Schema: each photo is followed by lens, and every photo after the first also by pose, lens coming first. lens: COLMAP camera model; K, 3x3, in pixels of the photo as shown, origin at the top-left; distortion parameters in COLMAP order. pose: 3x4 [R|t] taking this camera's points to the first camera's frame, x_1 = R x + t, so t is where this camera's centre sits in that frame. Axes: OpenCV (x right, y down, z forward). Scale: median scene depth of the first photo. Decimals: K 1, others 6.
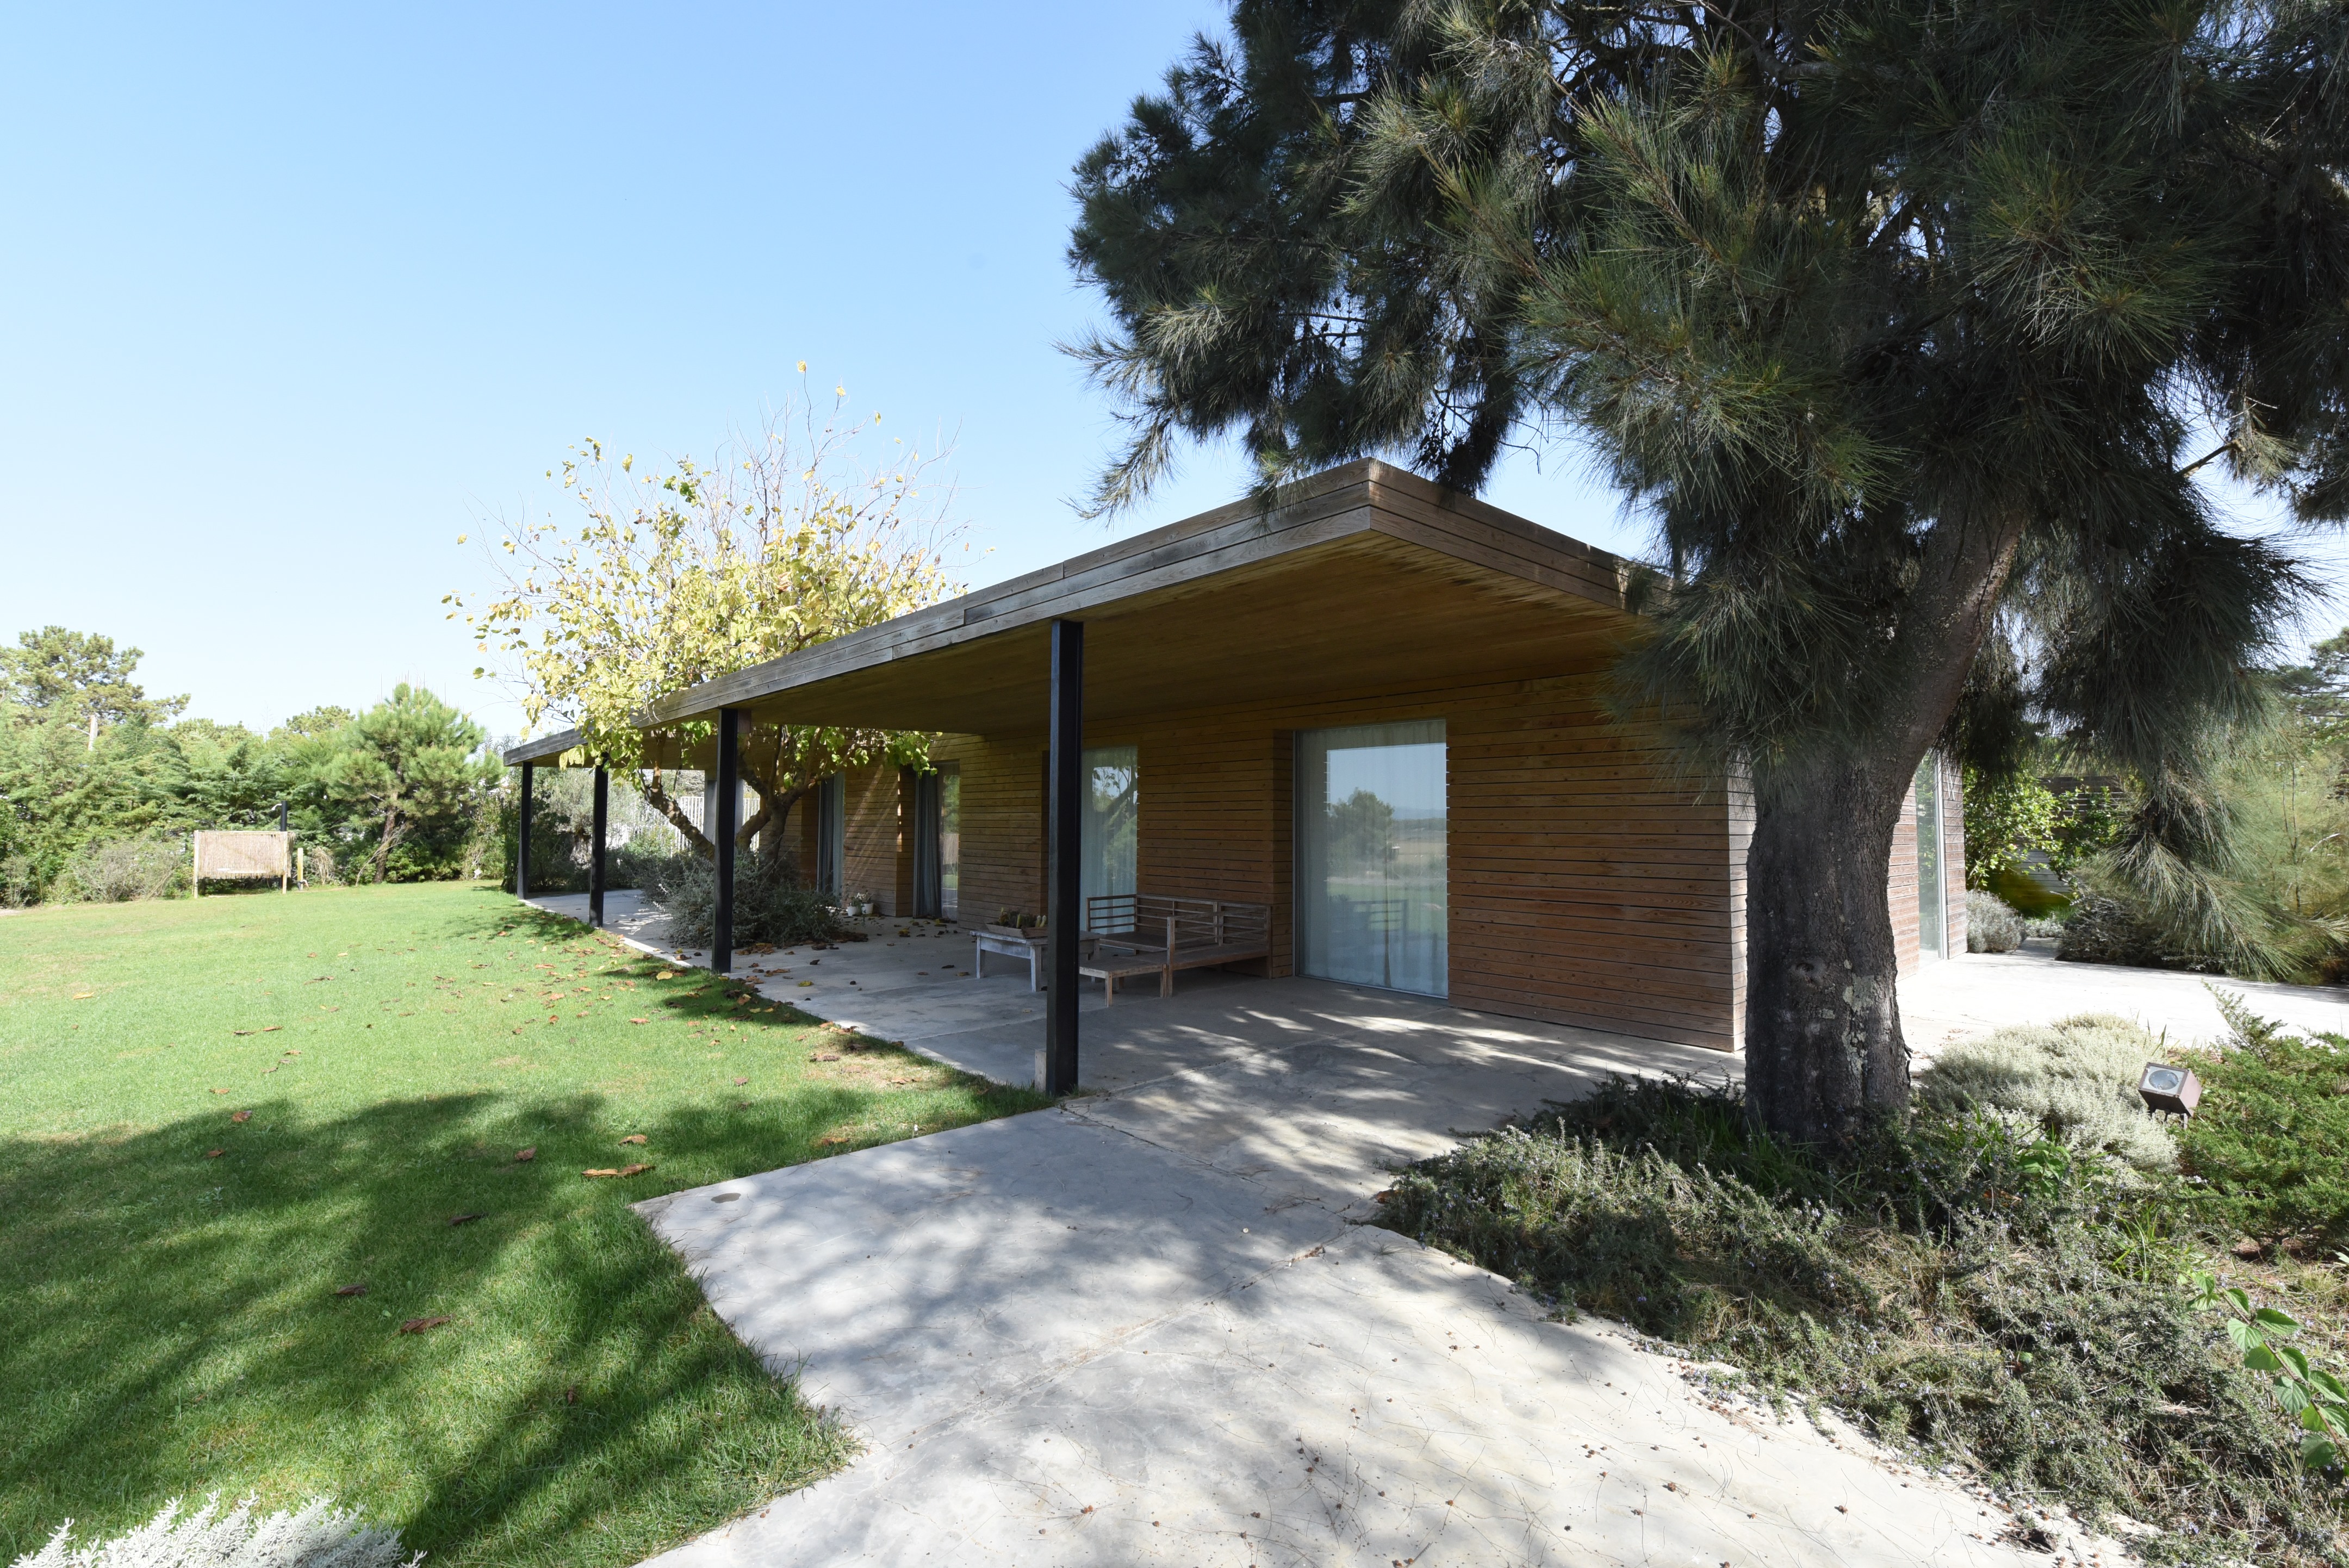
lens RADIAL K [[981.6, 0, 1174.5], [0, 981.6, 784.0], [0, 0, 1]] dist [-0.000062, -0.000007]
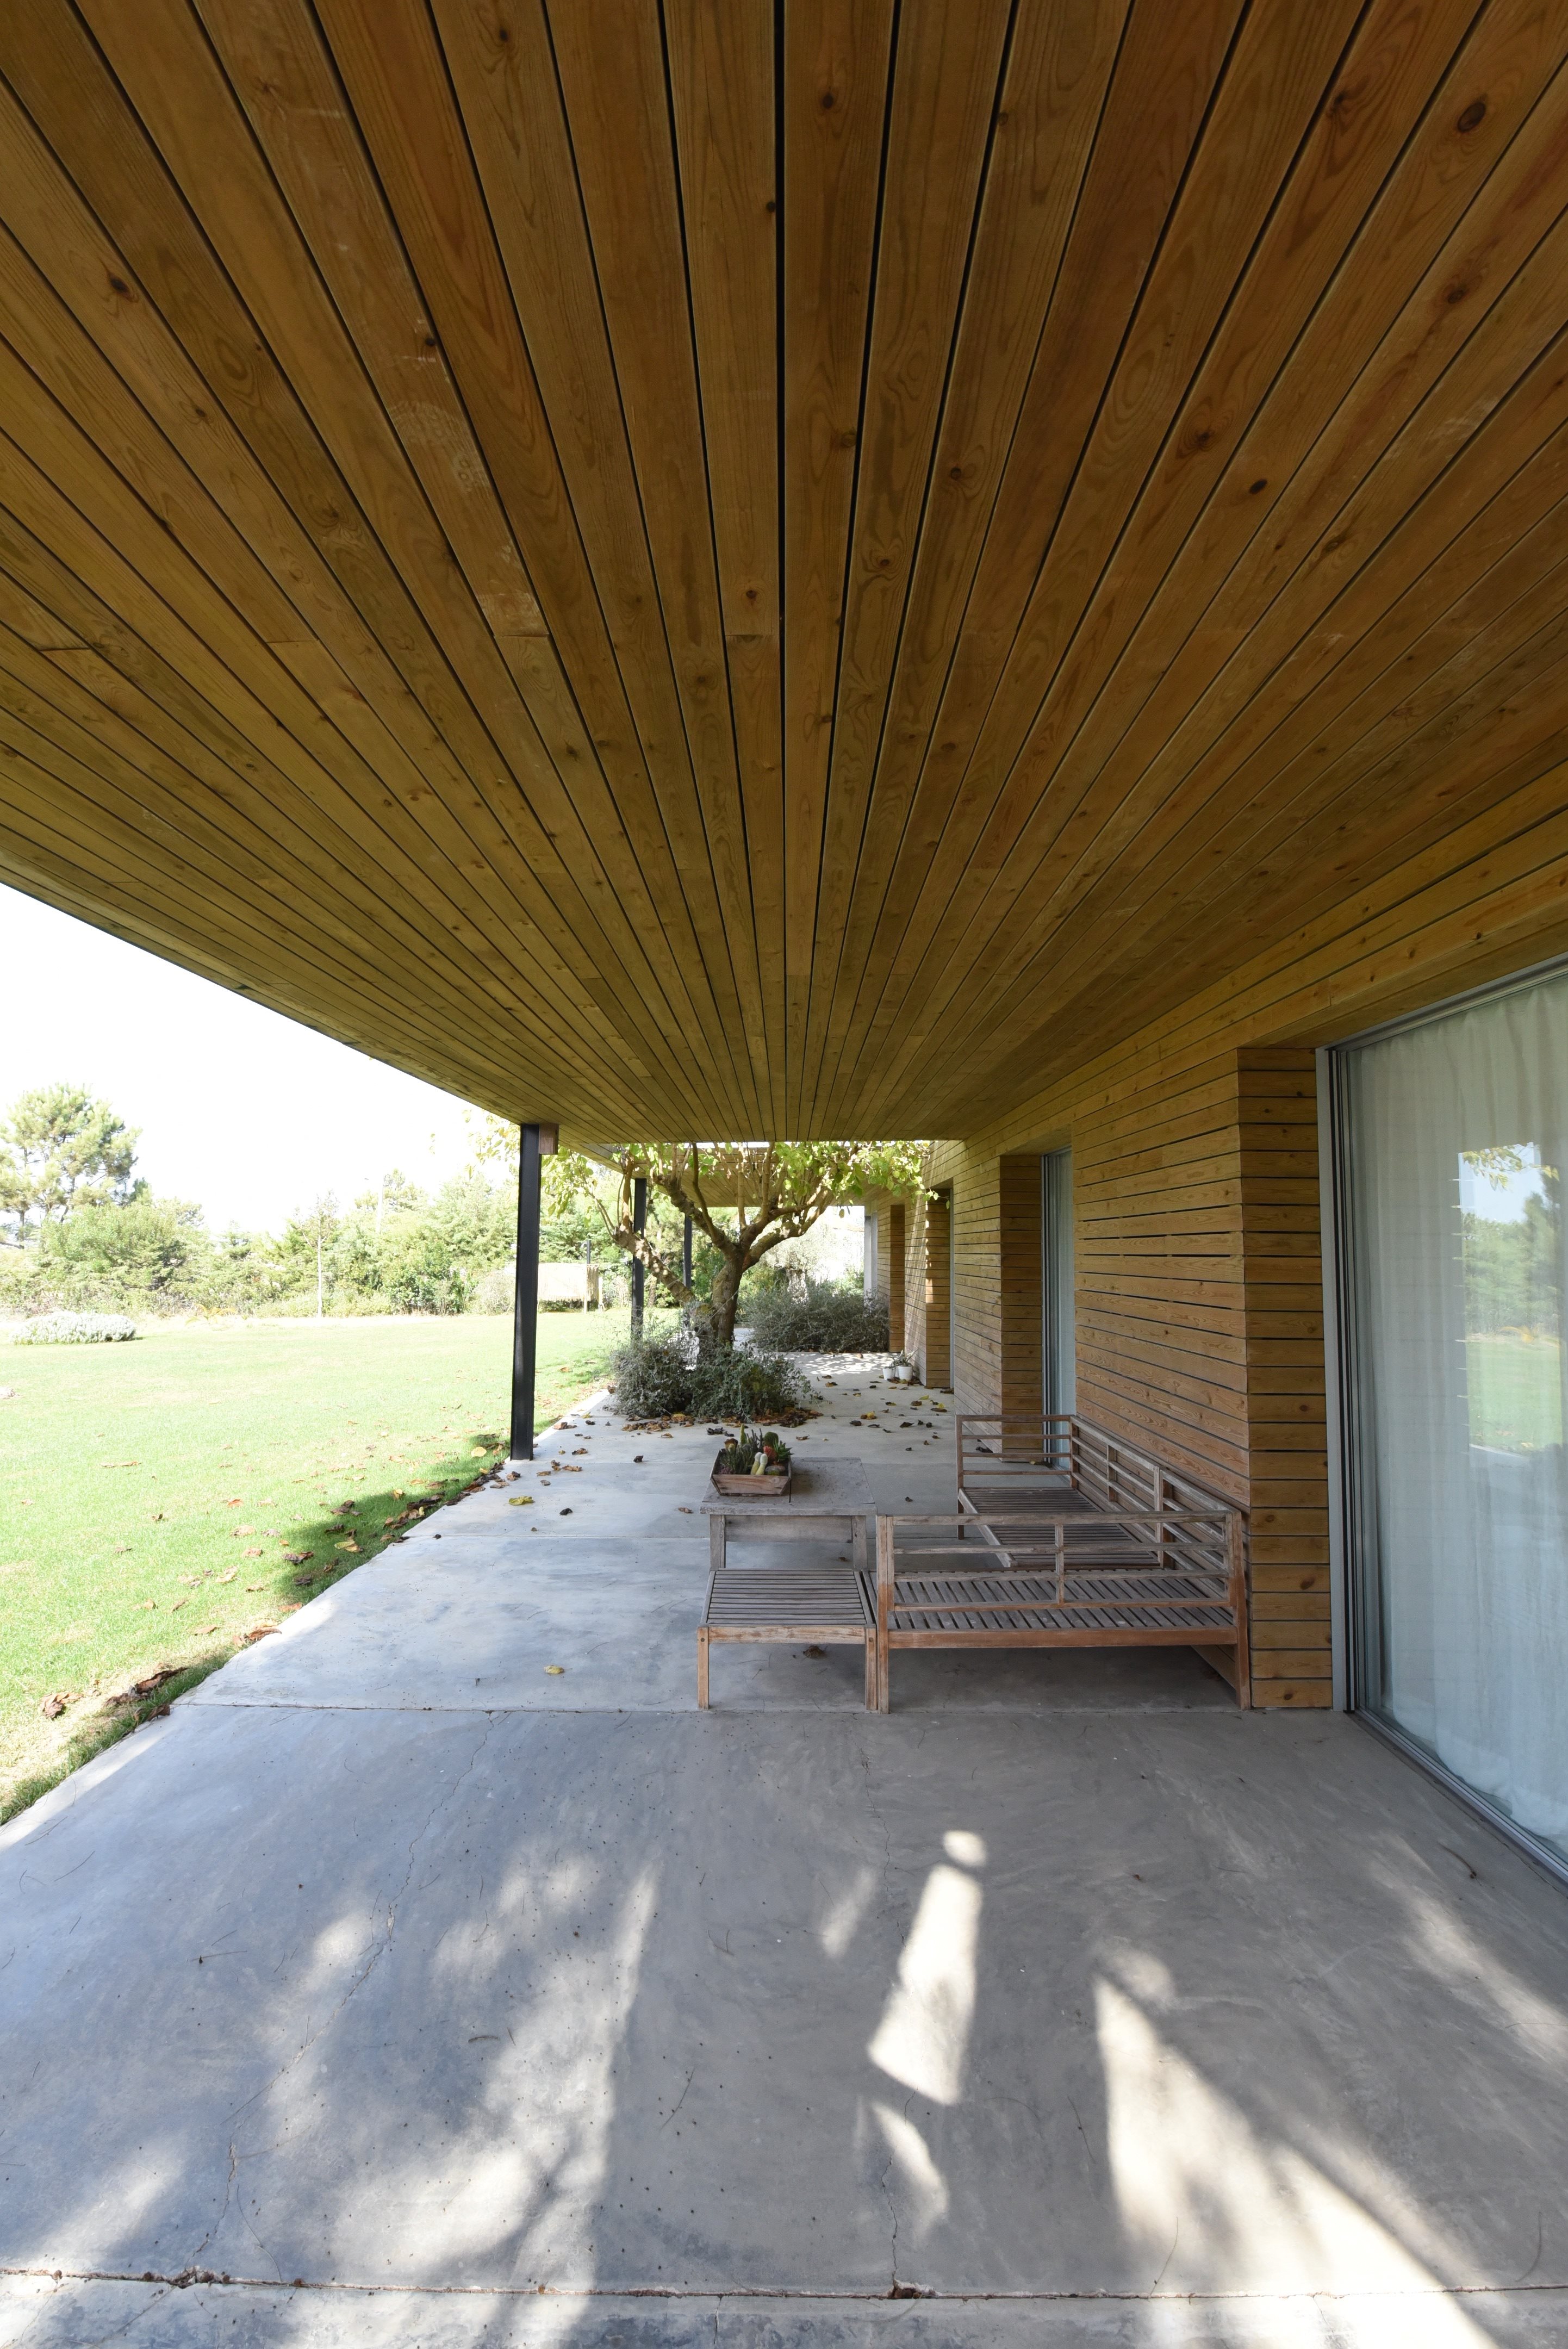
lens RADIAL K [[941.5, 0, 784.0], [0, 941.5, 1174.5], [0, 0, 1]] dist [-0.012977, -0.004209]
pose [[0.741632, -0.049052, -0.669011, 0.215247], [0.019325, 0.998471, -0.051786, 0.009710], [0.670528, 0.025478, 0.741446, 0.610167]]
